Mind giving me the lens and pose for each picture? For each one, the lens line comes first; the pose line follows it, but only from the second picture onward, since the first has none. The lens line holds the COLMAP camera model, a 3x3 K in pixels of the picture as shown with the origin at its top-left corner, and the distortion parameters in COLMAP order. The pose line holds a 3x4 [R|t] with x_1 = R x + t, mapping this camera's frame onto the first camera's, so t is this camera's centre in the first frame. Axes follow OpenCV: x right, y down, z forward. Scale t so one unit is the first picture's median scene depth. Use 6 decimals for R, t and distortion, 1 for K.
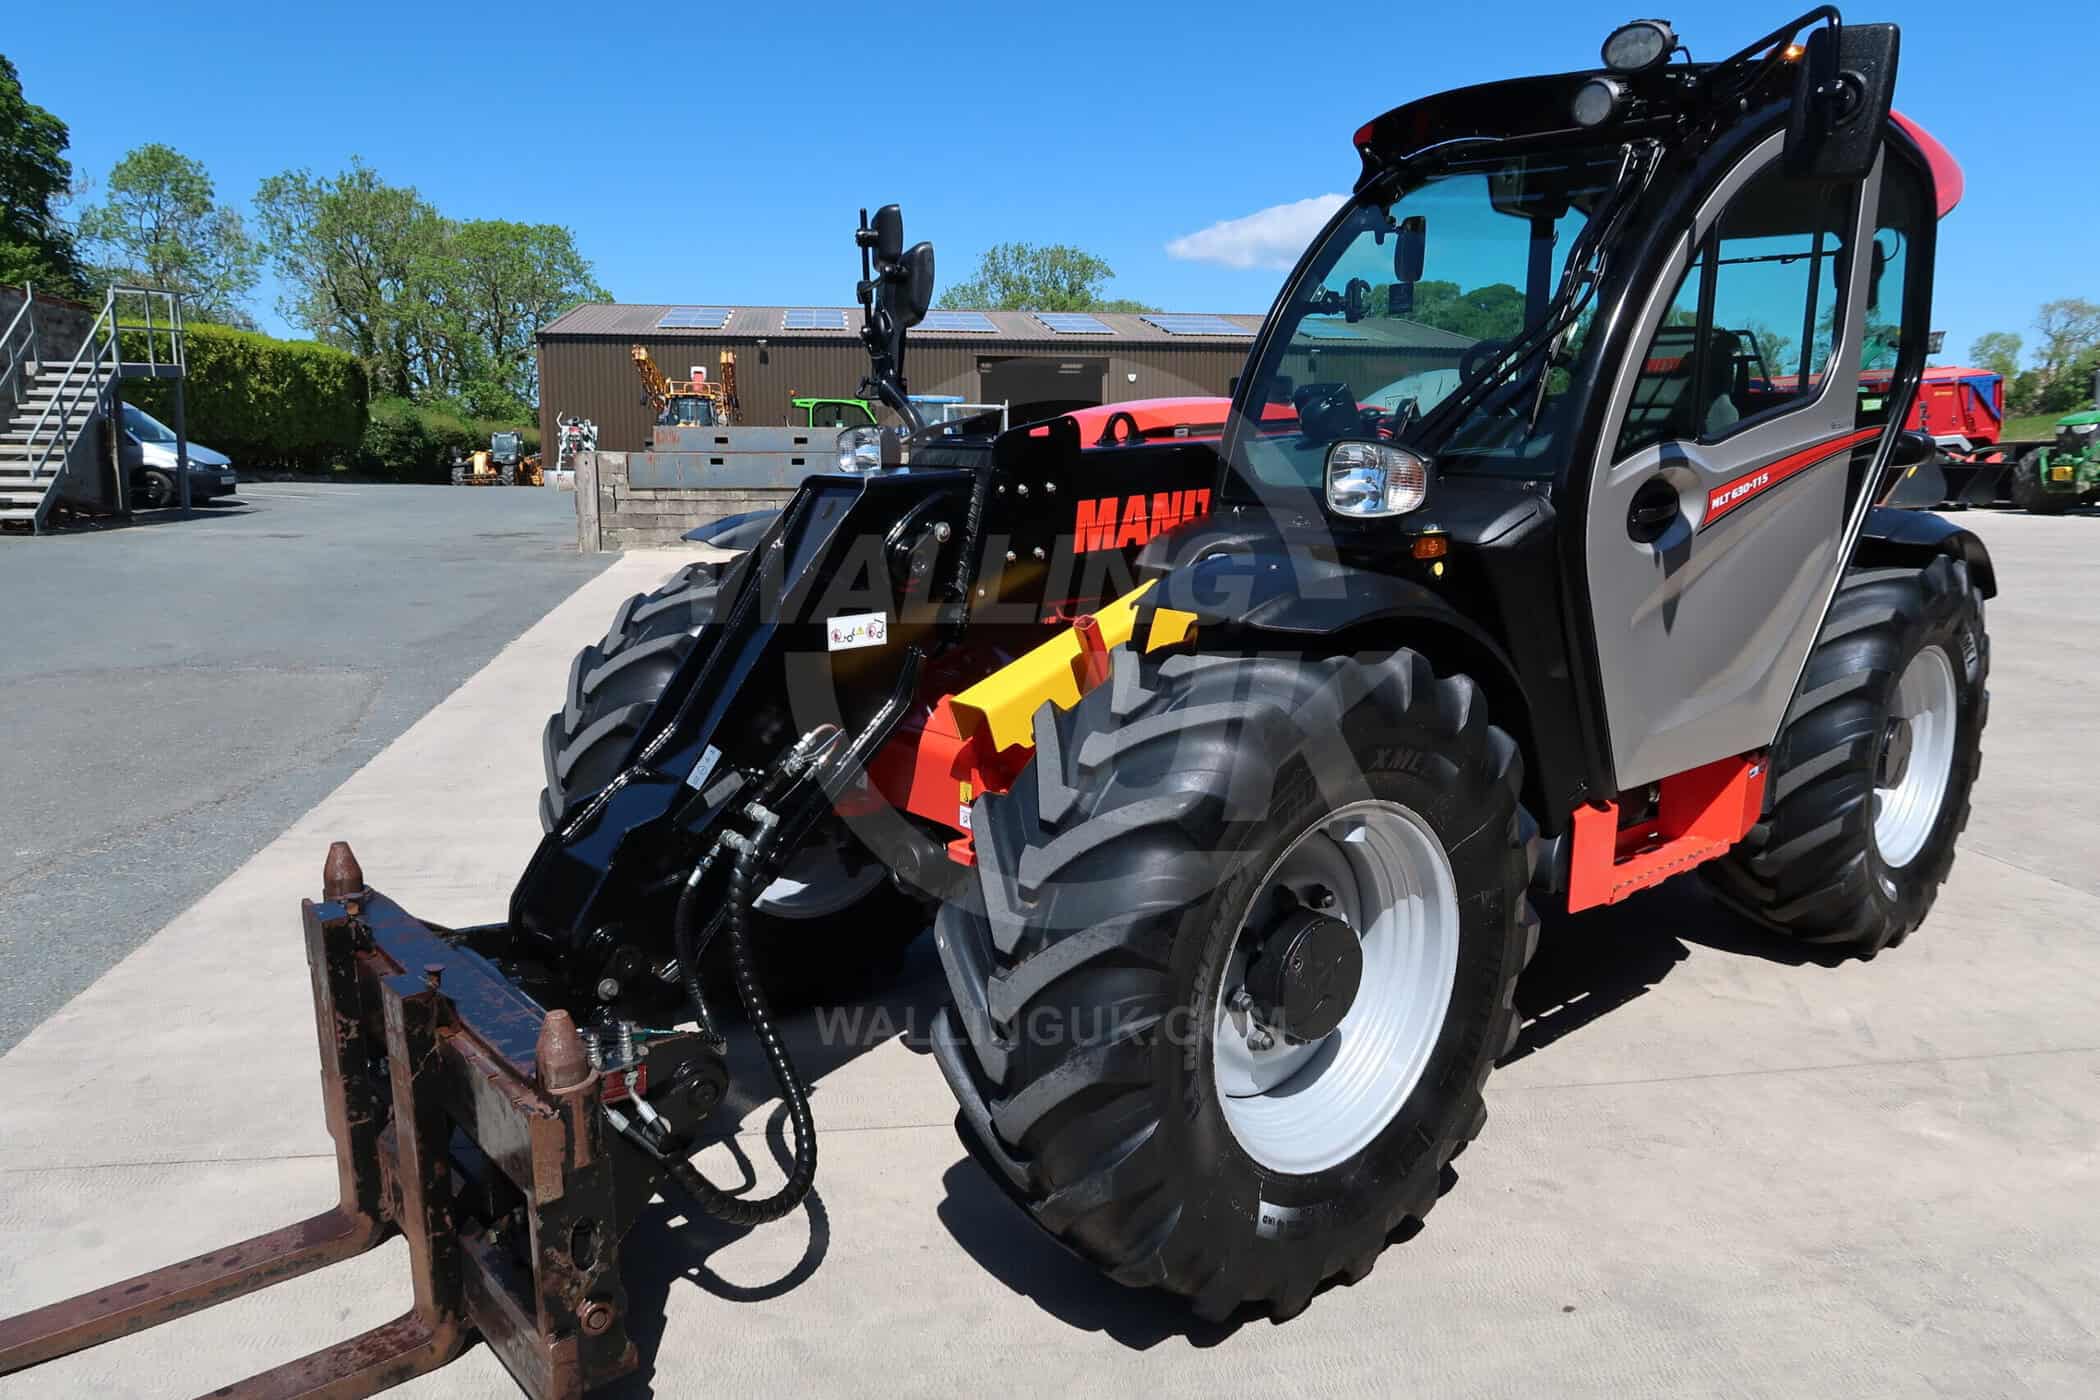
lens RADIAL K [[1447.7, 0, 1041.5], [0, 1447.7, 691.3], [0, 0, 1]] dist [-0.025322, 0.007839]
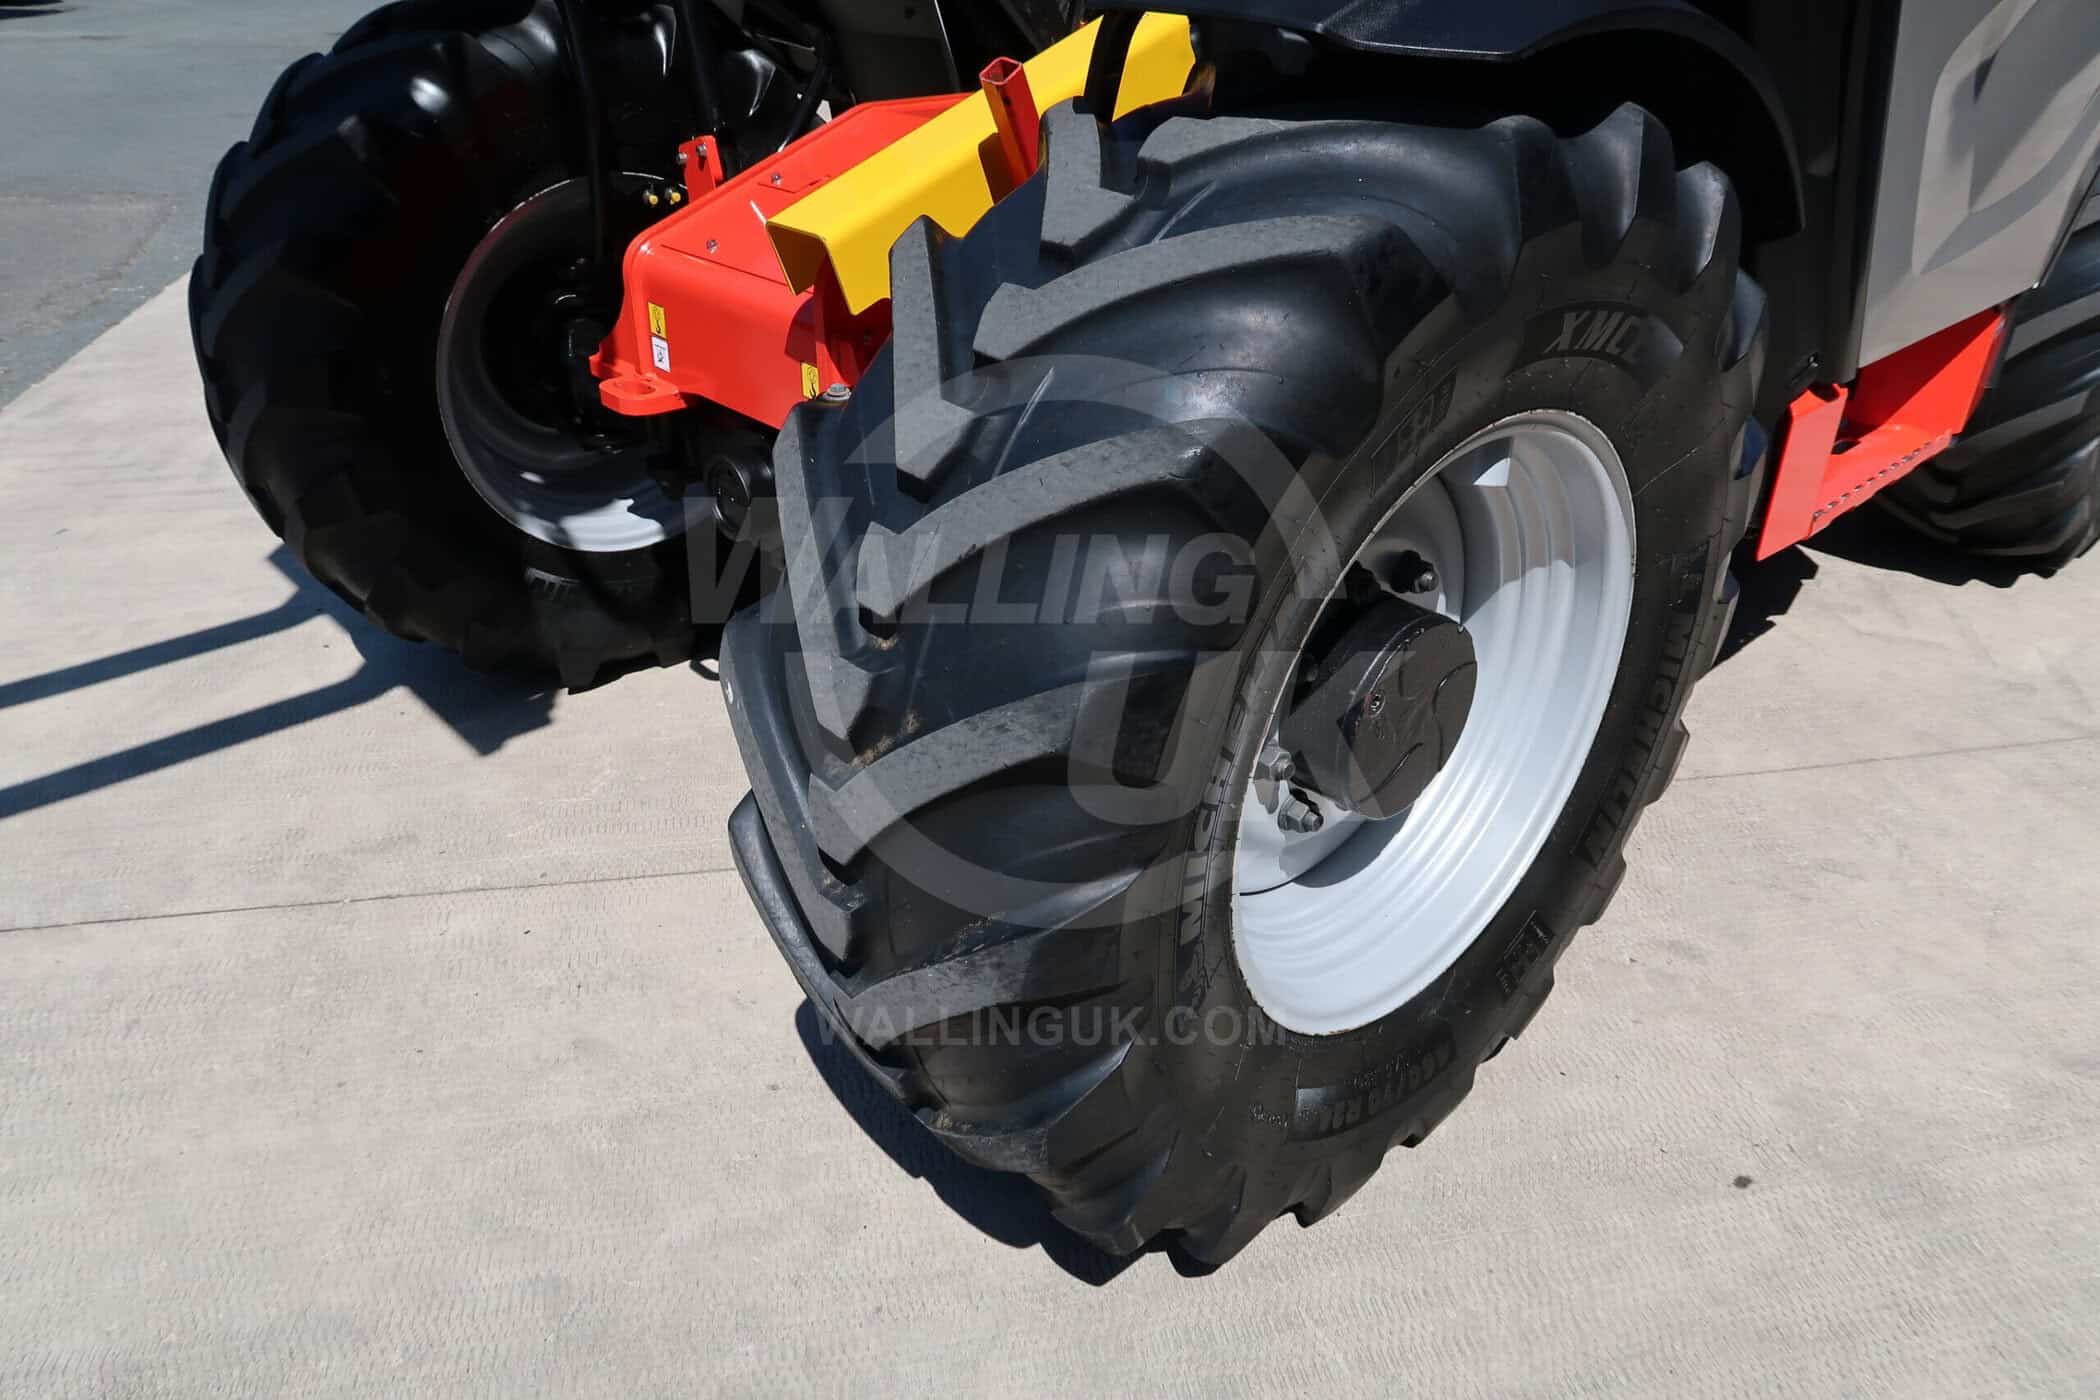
lens RADIAL K [[1447.7, 0, 1041.5], [0, 1447.7, 691.3], [0, 0, 1]] dist [-0.025322, 0.007839]
pose [[0.999459, -0.017490, 0.027838, 0.029362], [0.007943, 0.950127, 0.311761, 0.006322], [-0.031902, -0.311372, 0.949753, 0.451713]]
